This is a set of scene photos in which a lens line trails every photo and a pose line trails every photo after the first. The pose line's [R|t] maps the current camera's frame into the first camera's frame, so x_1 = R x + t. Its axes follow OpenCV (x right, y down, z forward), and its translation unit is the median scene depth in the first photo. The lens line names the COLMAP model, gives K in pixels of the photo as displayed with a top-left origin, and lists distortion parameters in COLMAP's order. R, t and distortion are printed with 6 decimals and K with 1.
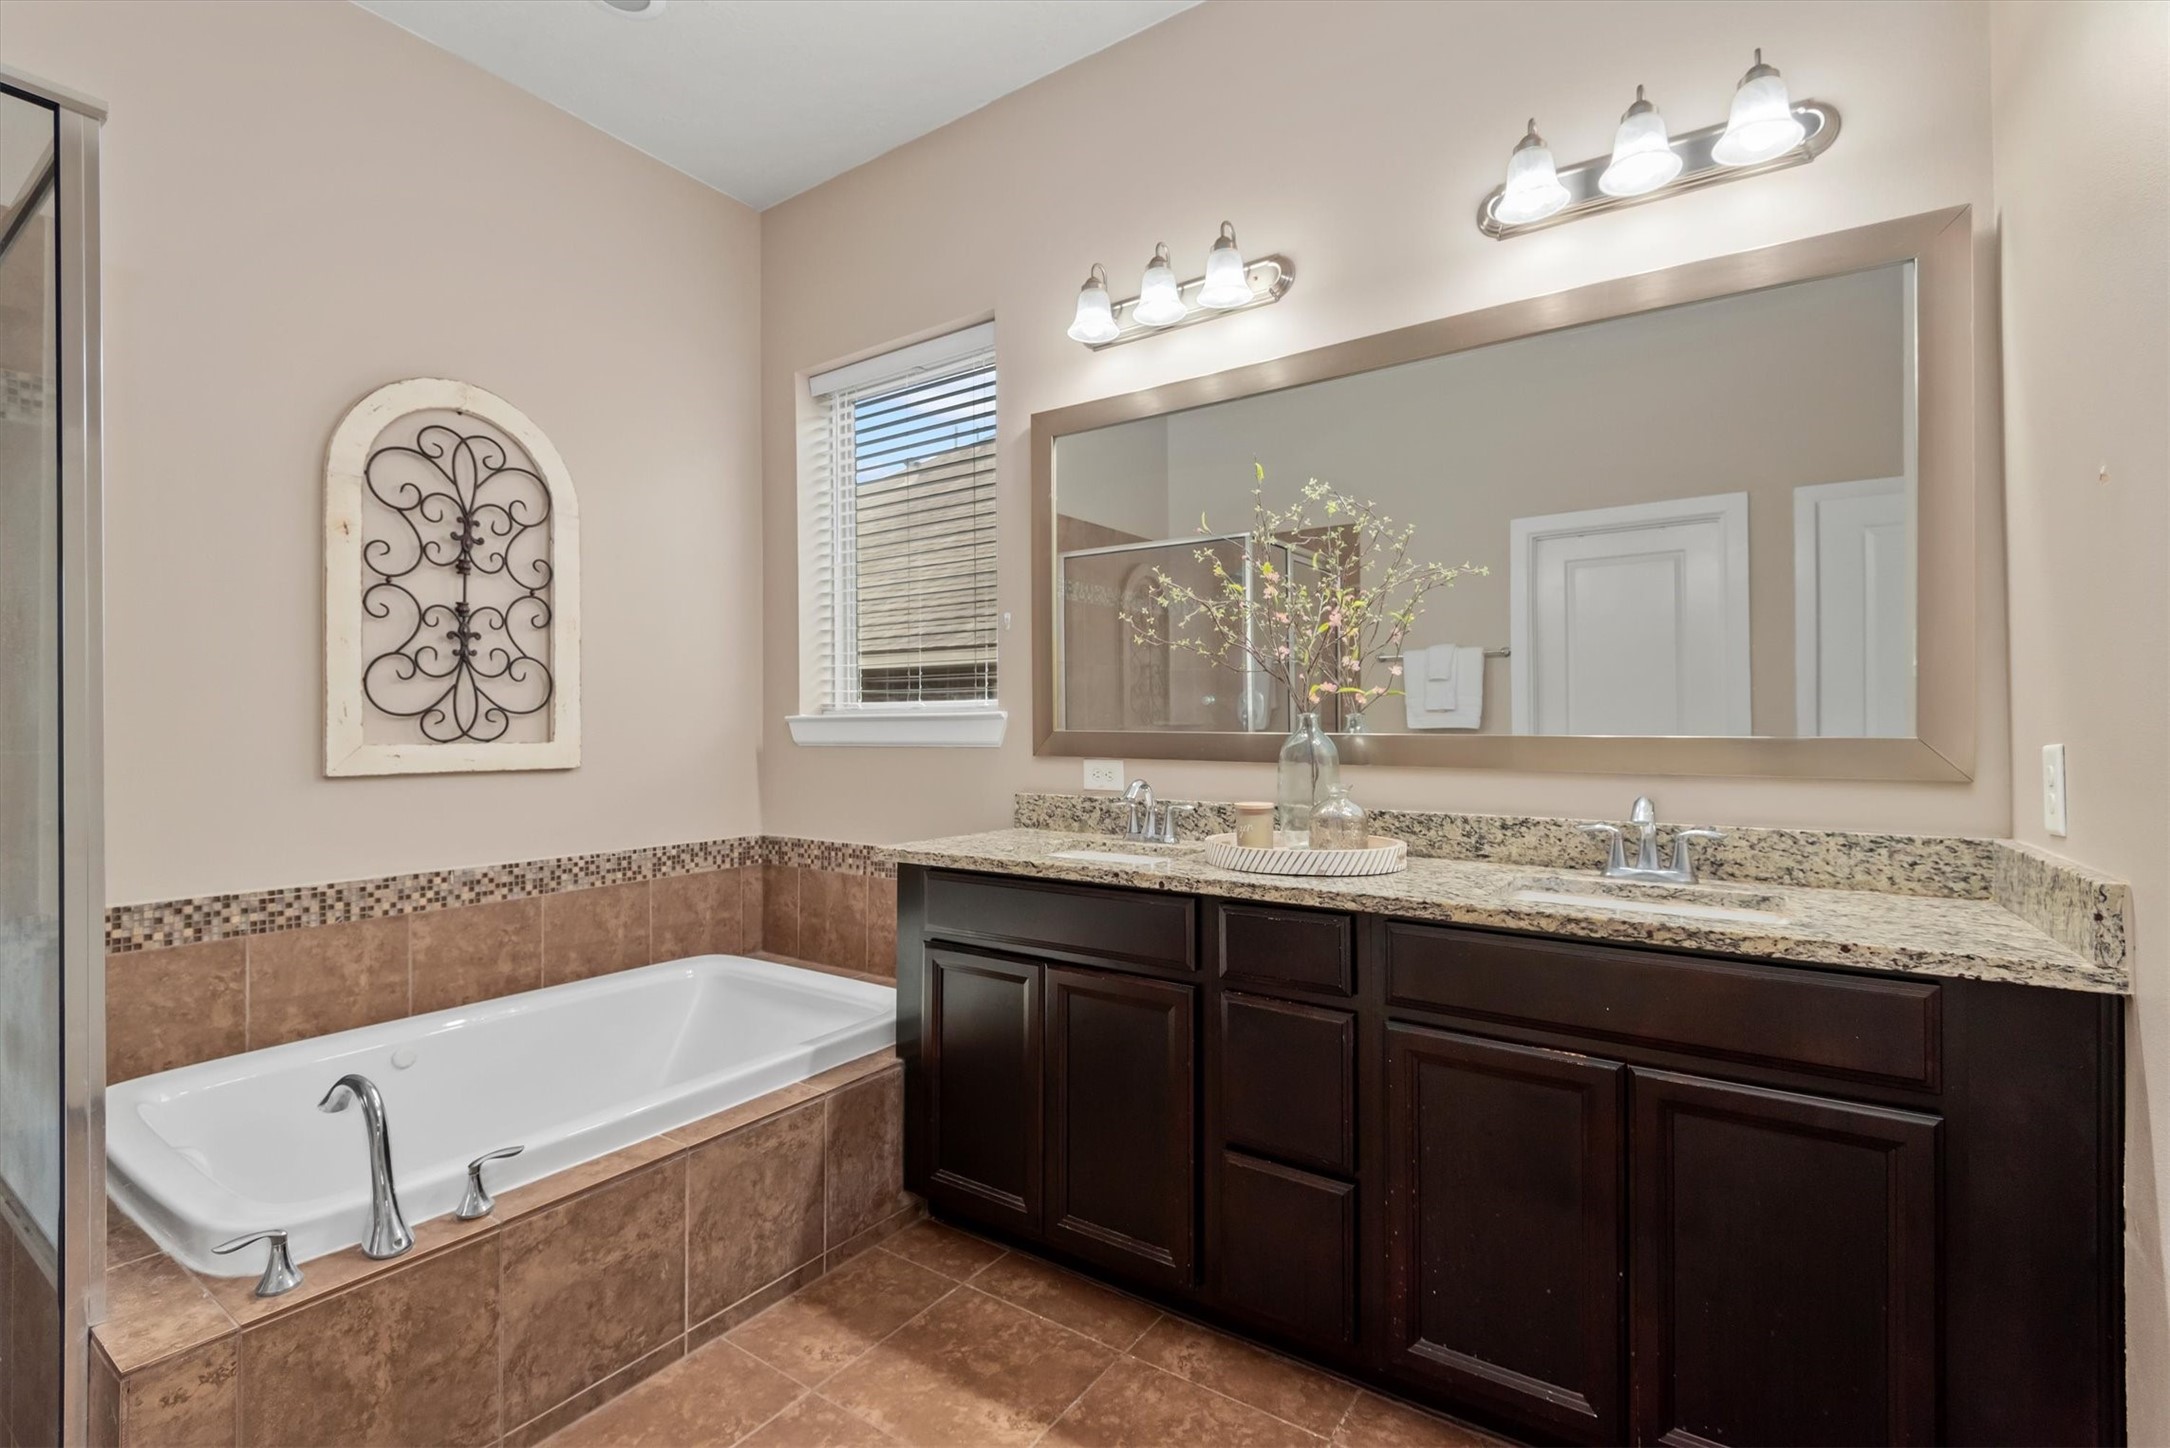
lens RADIAL K [[986.7, 0, 1097.4], [0, 986.7, 717.5], [0, 0, 1]] dist [0.021949, -0.013529]
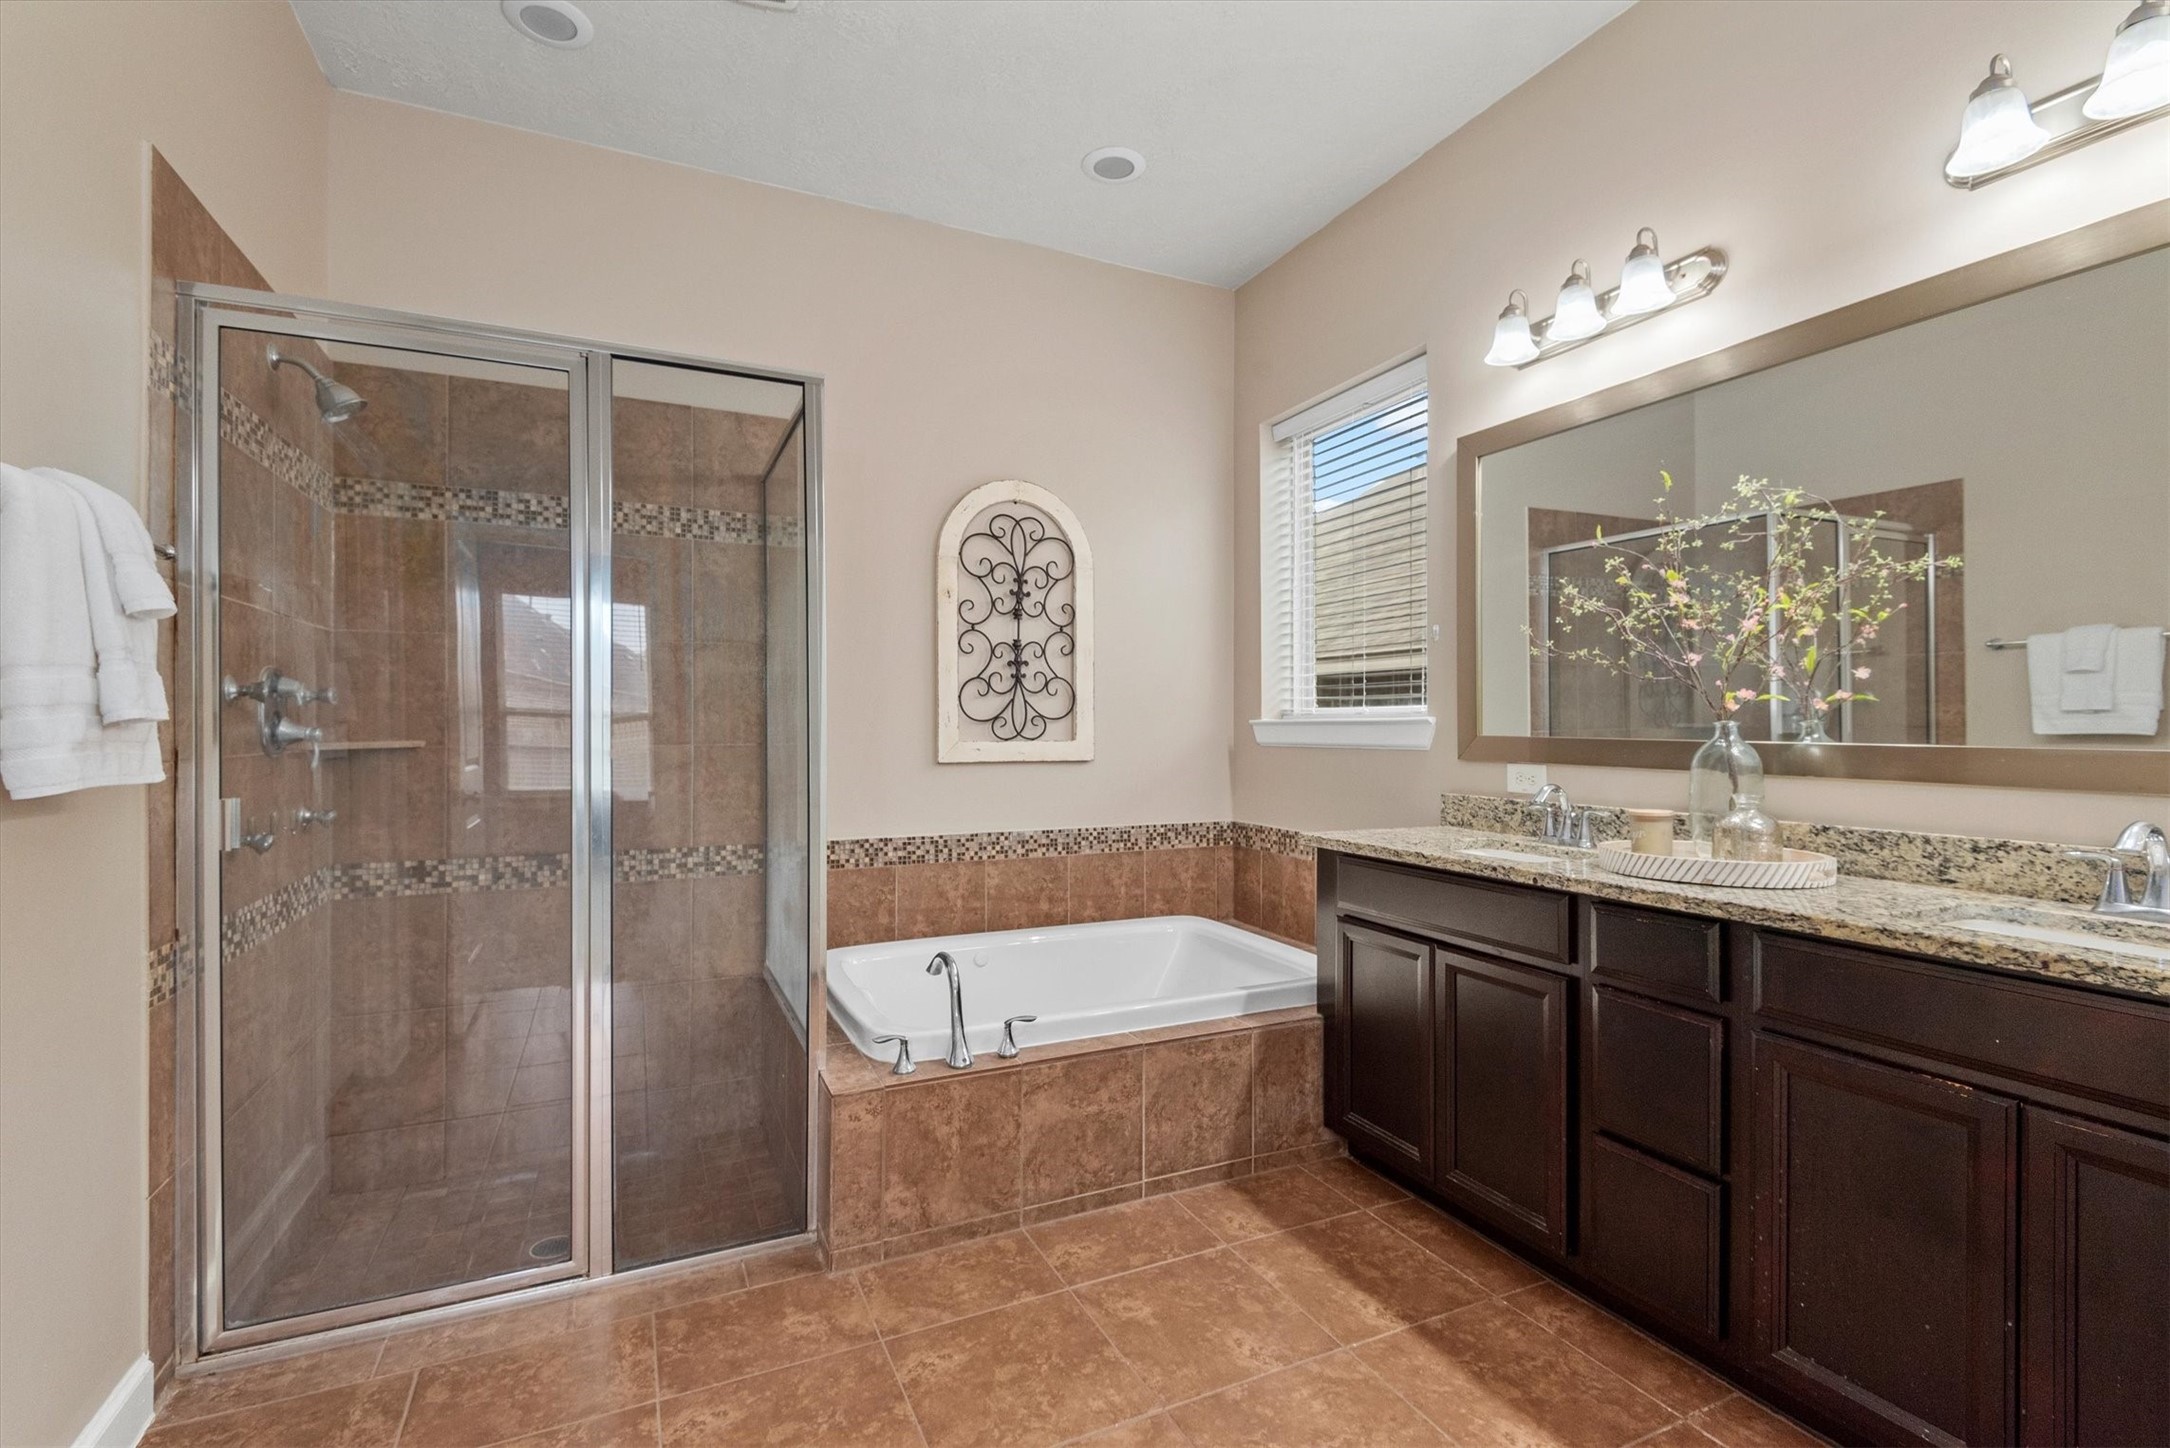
lens RADIAL K [[986.7, 0, 1099.3], [0, 986.7, 718.5], [0, 0, 1]] dist [0.021949, -0.013529]
pose [[0.868528, -0.000064, -0.495641, 0.163663], [0.001651, 0.999995, 0.002764, -0.010487], [0.495638, -0.003219, 0.868523, -0.158527]]
